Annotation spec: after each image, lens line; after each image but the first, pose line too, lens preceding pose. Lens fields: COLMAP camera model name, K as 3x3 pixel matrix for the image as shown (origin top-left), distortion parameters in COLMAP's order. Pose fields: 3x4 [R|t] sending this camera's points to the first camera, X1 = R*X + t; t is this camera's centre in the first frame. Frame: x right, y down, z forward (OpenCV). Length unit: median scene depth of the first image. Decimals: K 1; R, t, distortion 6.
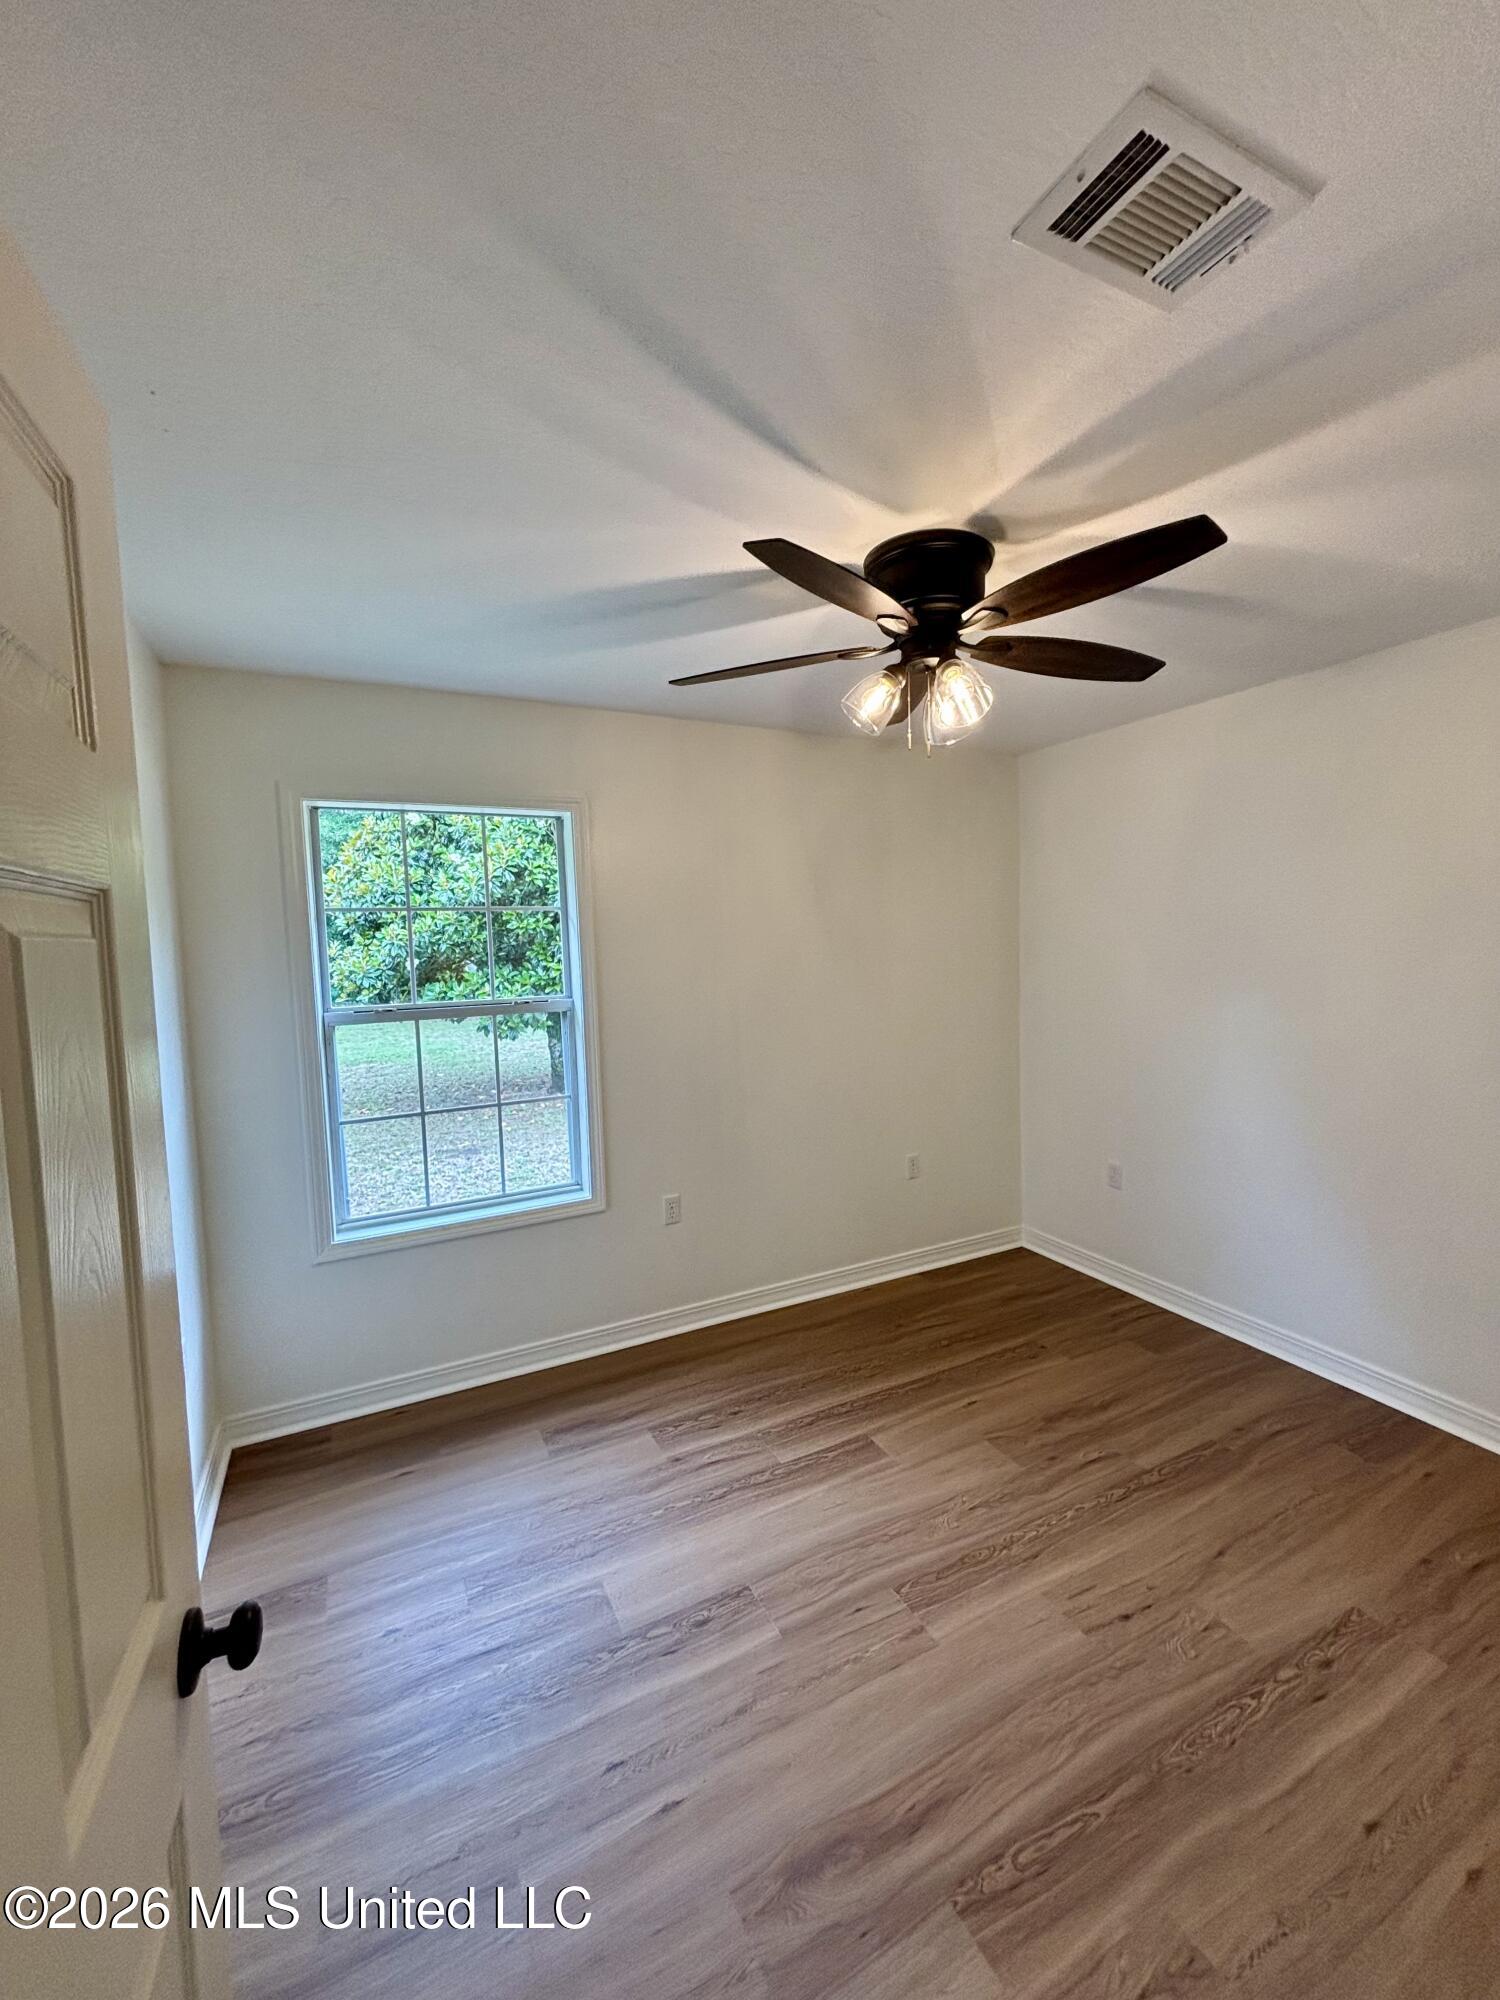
lens RADIAL K [[797.7, 0, 749.5], [0, 797.7, 1000.0], [0, 0, 1]] dist [0.001152, 0.000052]
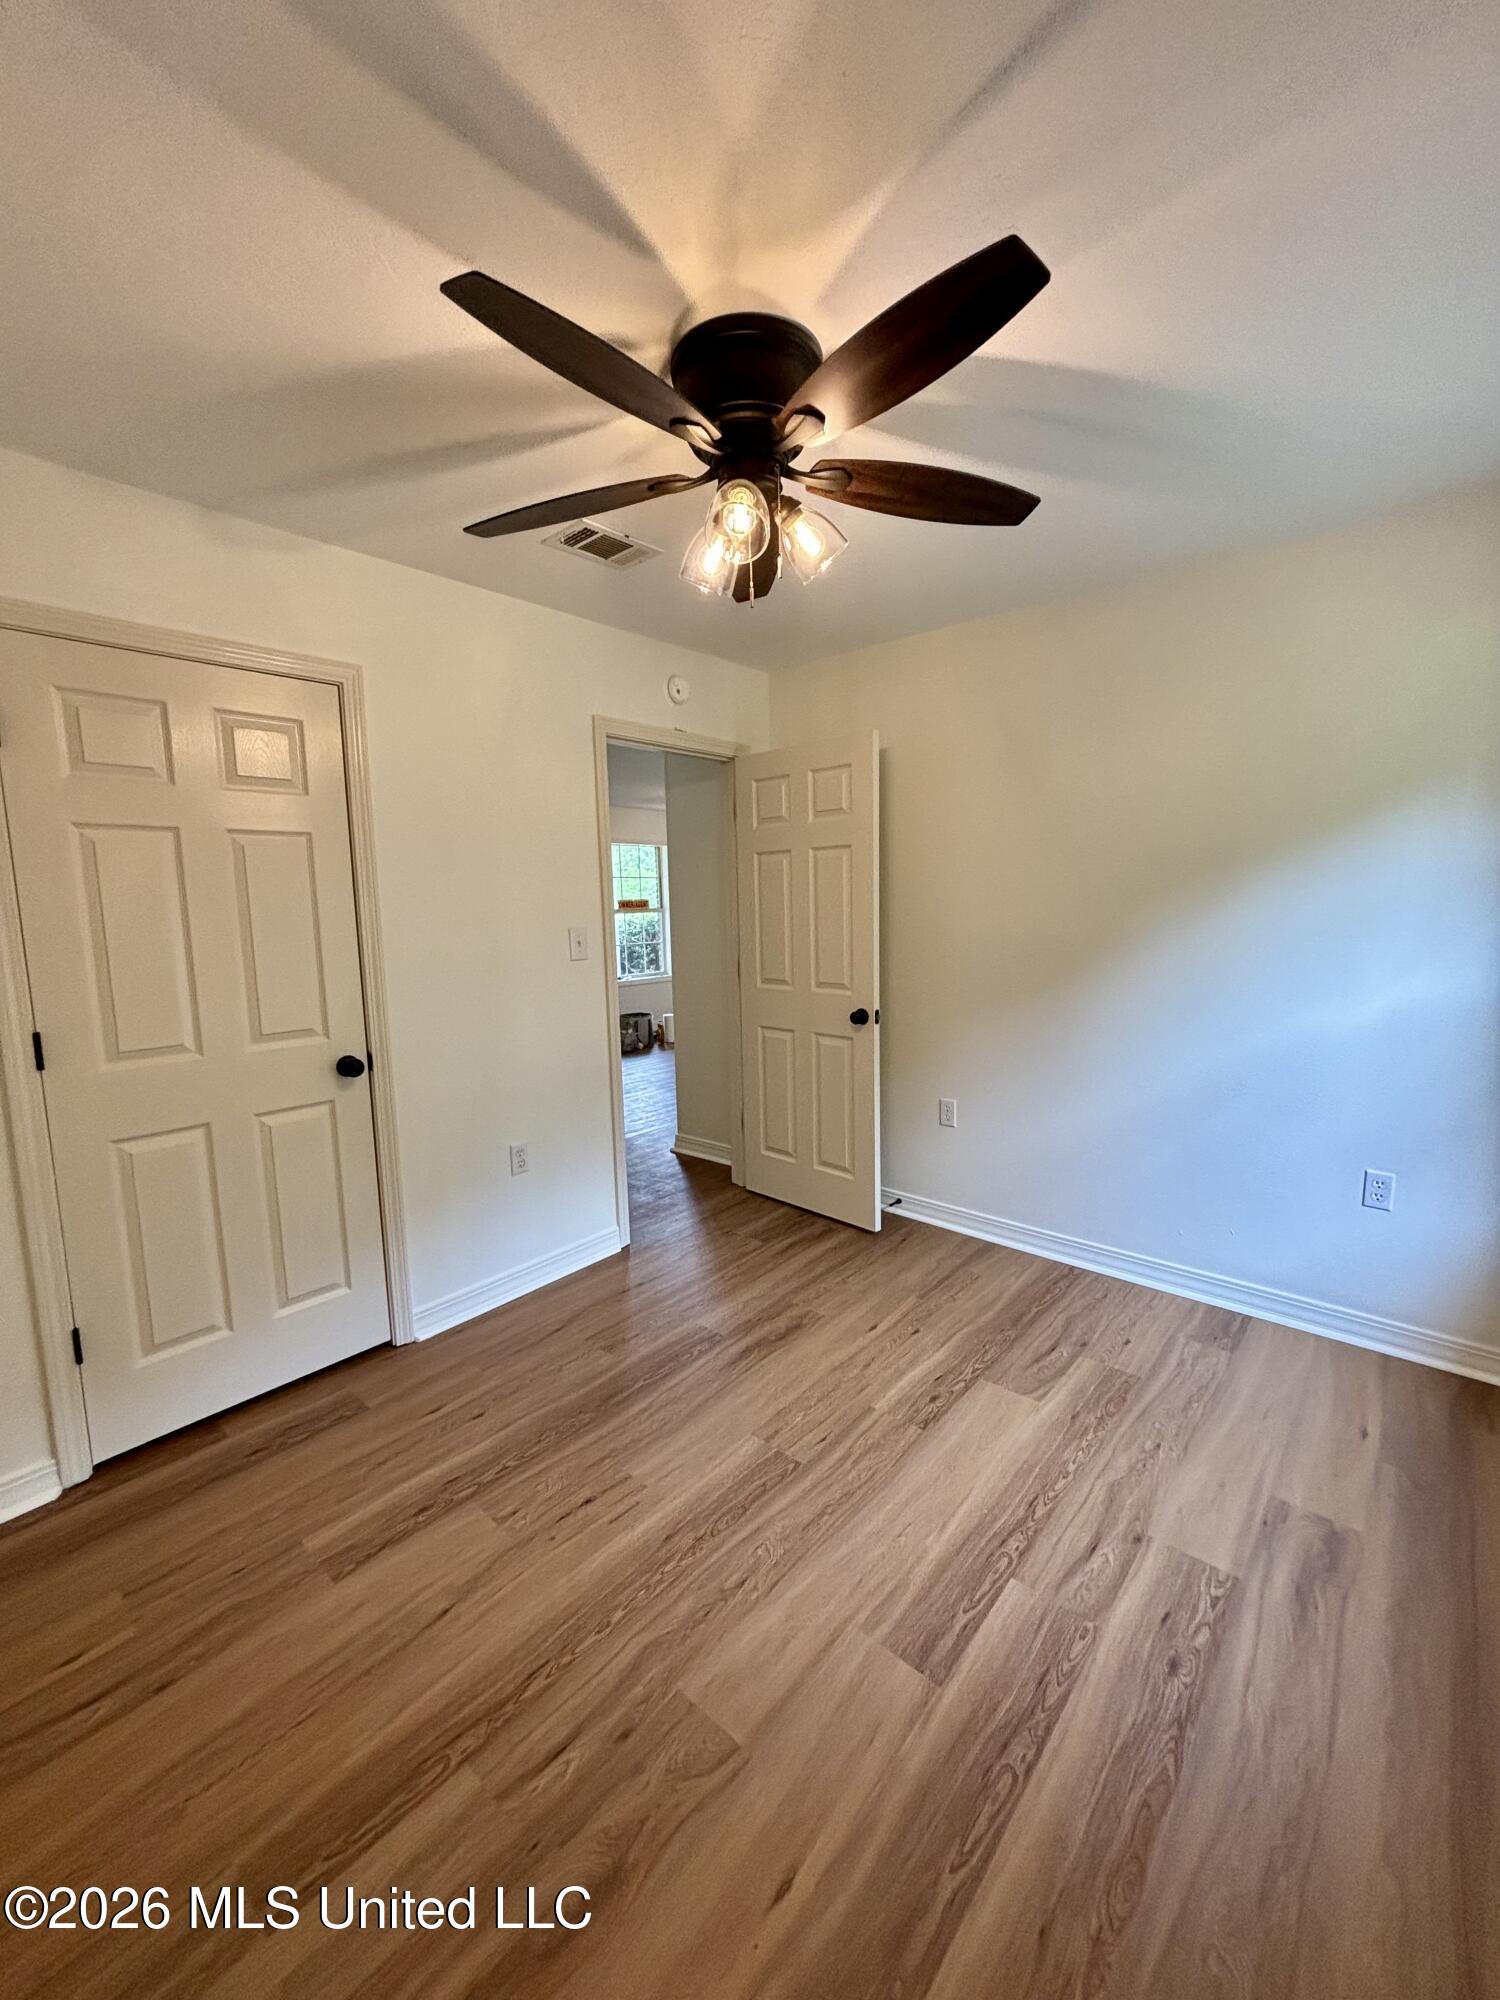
lens RADIAL K [[797.7, 0, 752.0], [0, 797.7, 1005.3], [0, 0, 1]] dist [0.001152, 0.000052]
pose [[-0.923525, 0.094848, -0.371626, 0.550944], [0.019933, 0.979500, 0.200455, -0.054557], [0.383020, 0.177718, -0.906483, 1.752576]]
